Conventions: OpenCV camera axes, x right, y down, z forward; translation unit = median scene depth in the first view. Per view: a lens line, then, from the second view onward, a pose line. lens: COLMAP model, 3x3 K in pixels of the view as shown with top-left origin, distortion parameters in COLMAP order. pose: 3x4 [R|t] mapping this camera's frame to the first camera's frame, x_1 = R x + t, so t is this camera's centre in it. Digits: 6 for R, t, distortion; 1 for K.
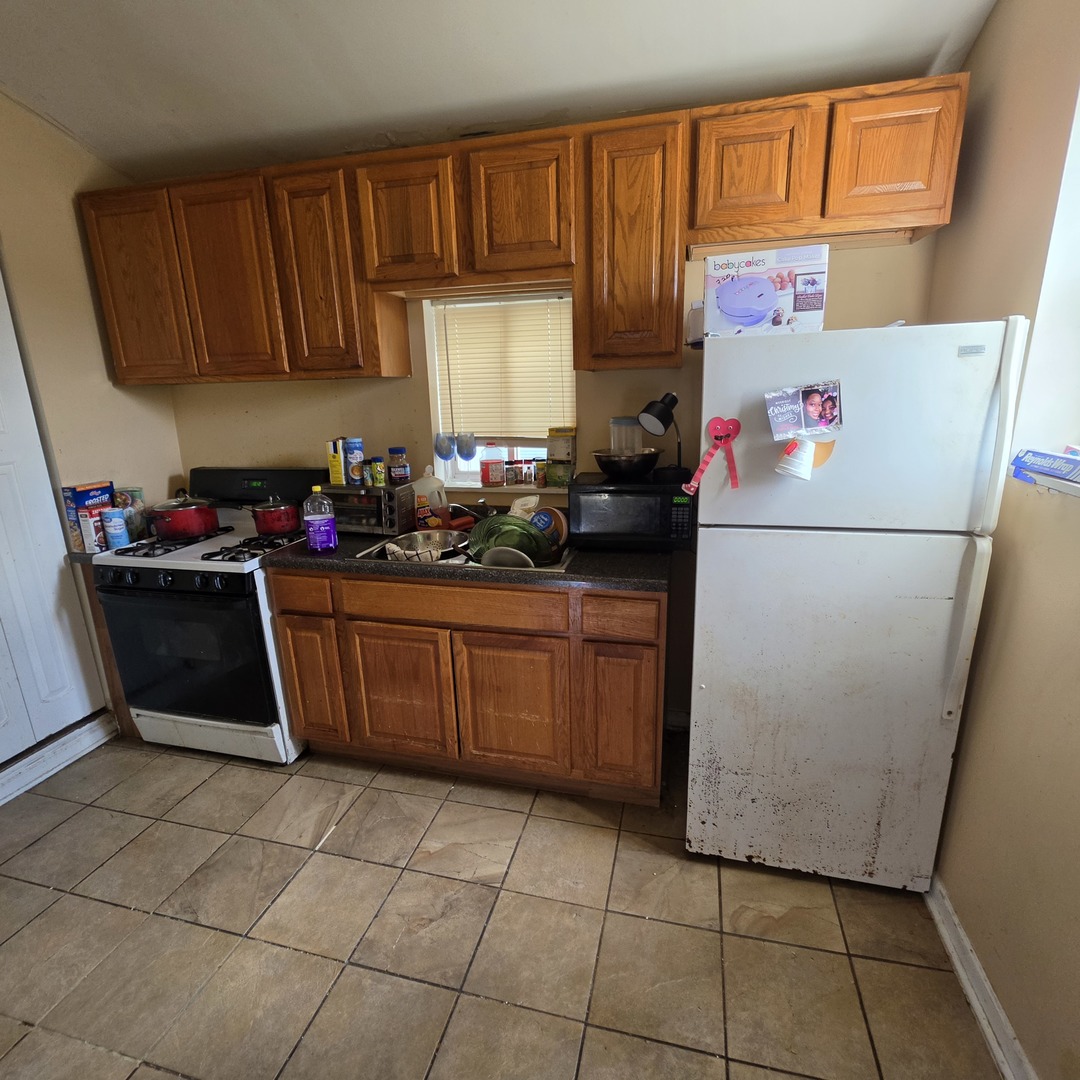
lens RADIAL K [[590.6, 0, 547.5], [0, 590.6, 545.6], [0, 0, 1]] dist [-0.001163, 0.000148]
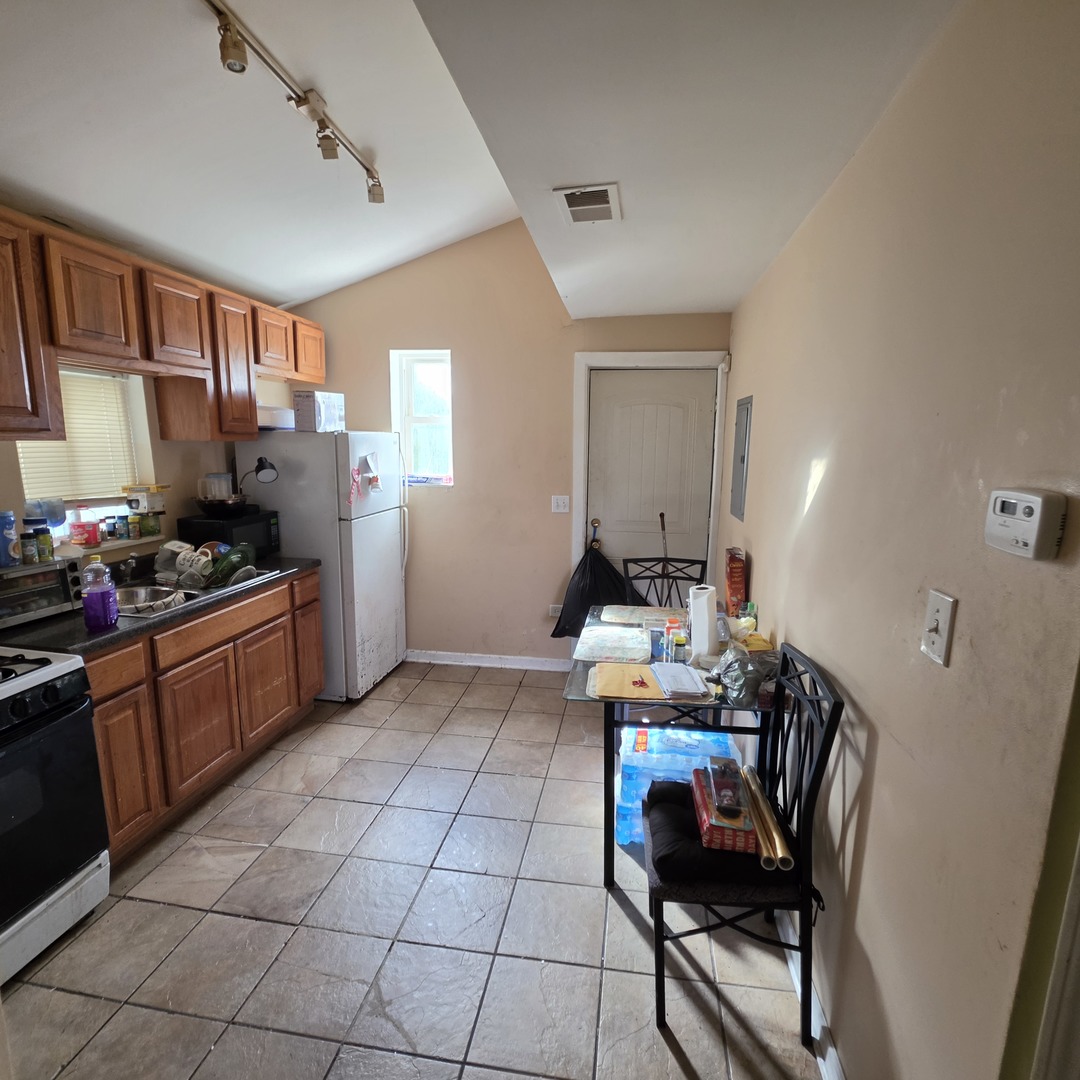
lens RADIAL K [[590.6, 0, 547.5], [0, 590.6, 545.6], [0, 0, 1]] dist [-0.001163, 0.000148]
pose [[-0.097674, -0.152054, 0.983534, -1.387588], [0.250298, 0.952741, 0.172150, -0.097670], [-0.963229, 0.262991, -0.054999, 0.358965]]
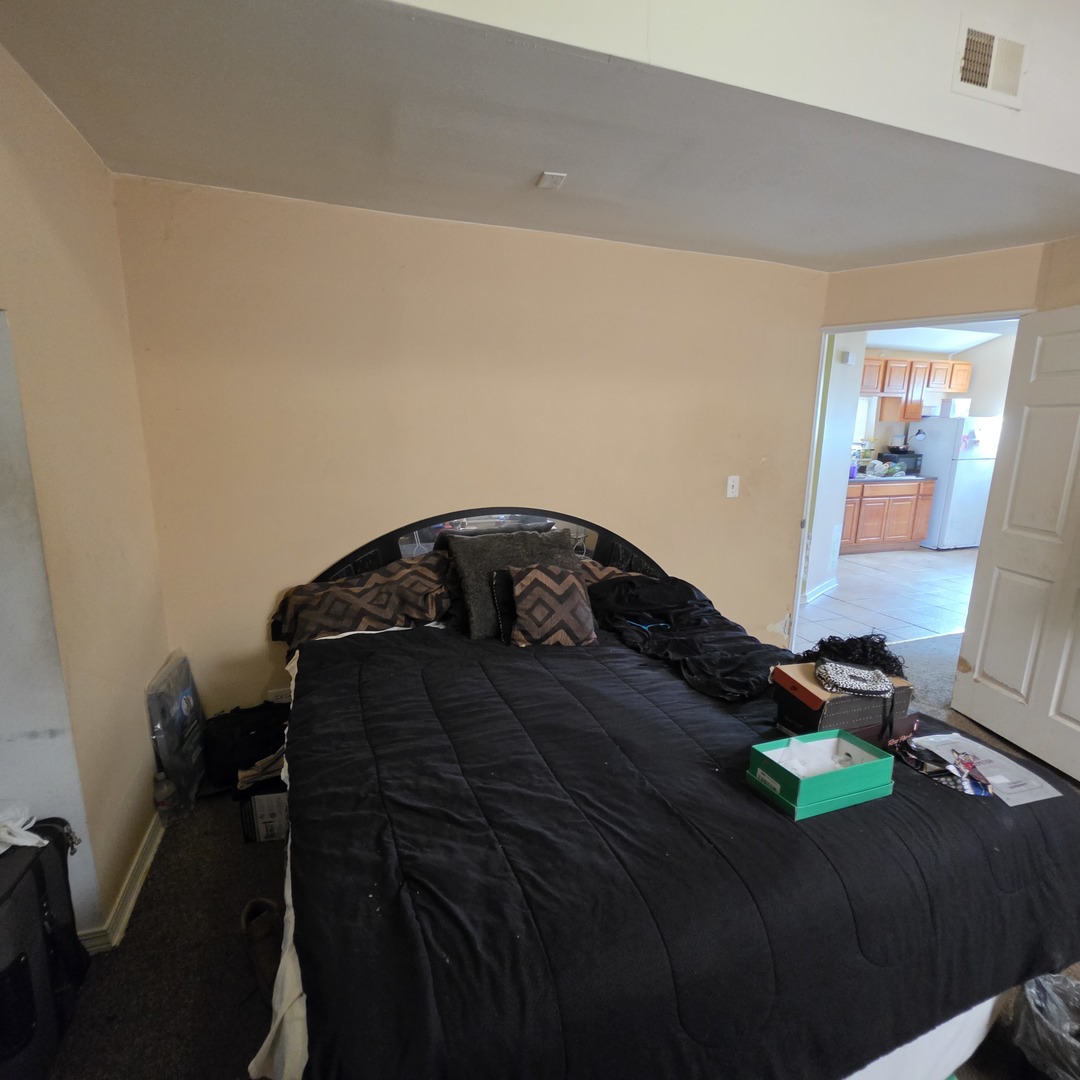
lens RADIAL K [[590.6, 0, 547.5], [0, 590.6, 545.6], [0, 0, 1]] dist [-0.001163, 0.000148]
pose [[0.817982, -0.087855, 0.568495, -3.509700], [0.117666, 0.992927, -0.015857, 0.226457], [-0.563080, 0.079864, 0.822534, -0.598307]]
